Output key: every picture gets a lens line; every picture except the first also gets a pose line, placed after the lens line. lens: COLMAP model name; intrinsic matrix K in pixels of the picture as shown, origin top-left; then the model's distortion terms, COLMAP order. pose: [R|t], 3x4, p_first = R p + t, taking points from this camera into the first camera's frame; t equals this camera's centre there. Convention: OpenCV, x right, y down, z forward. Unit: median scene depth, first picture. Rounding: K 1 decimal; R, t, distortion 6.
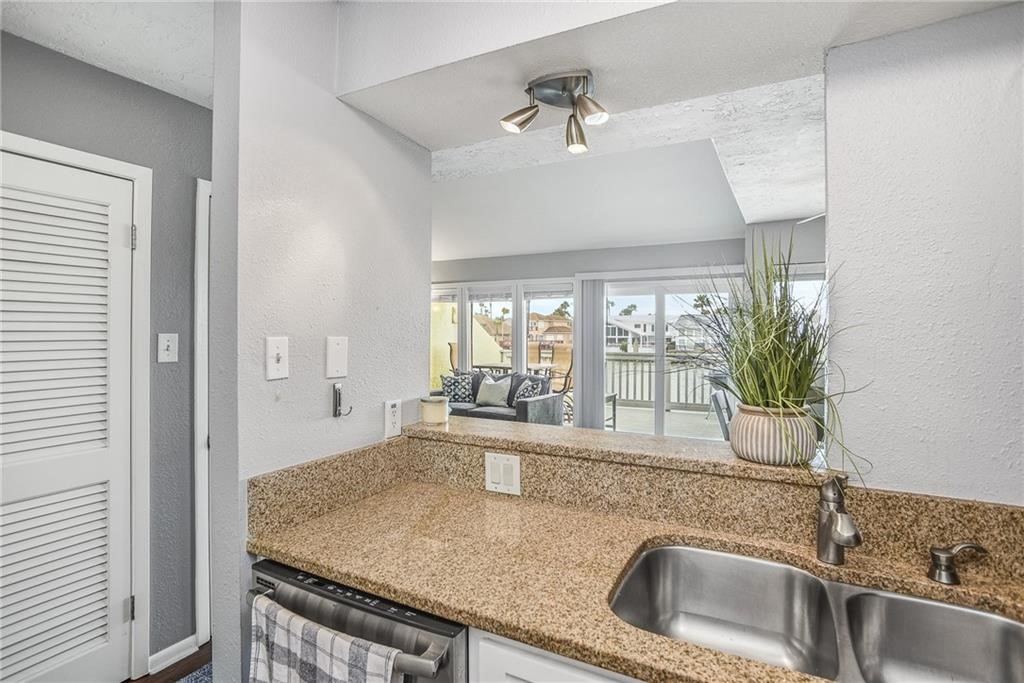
lens RADIAL K [[512.6, 0, 494.6], [0, 512.6, 317.9], [0, 0, 1]] dist [-0.049322, 0.000289]
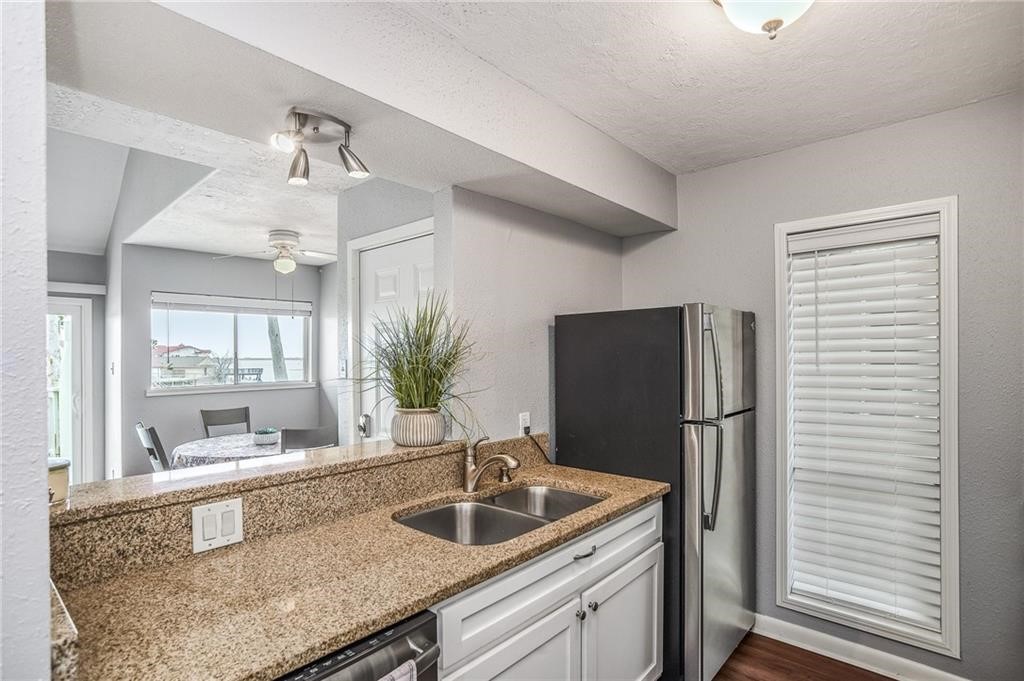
lens RADIAL K [[505.8, 0, 512.3], [0, 505.8, 348.4], [0, 0, 1]] dist [-0.023692, 0.000668]
pose [[0.223830, 0.015673, 0.974502, -0.702734], [-0.017094, 0.999780, -0.012153, 0.010390], [-0.974478, -0.013938, 0.224048, 0.337083]]
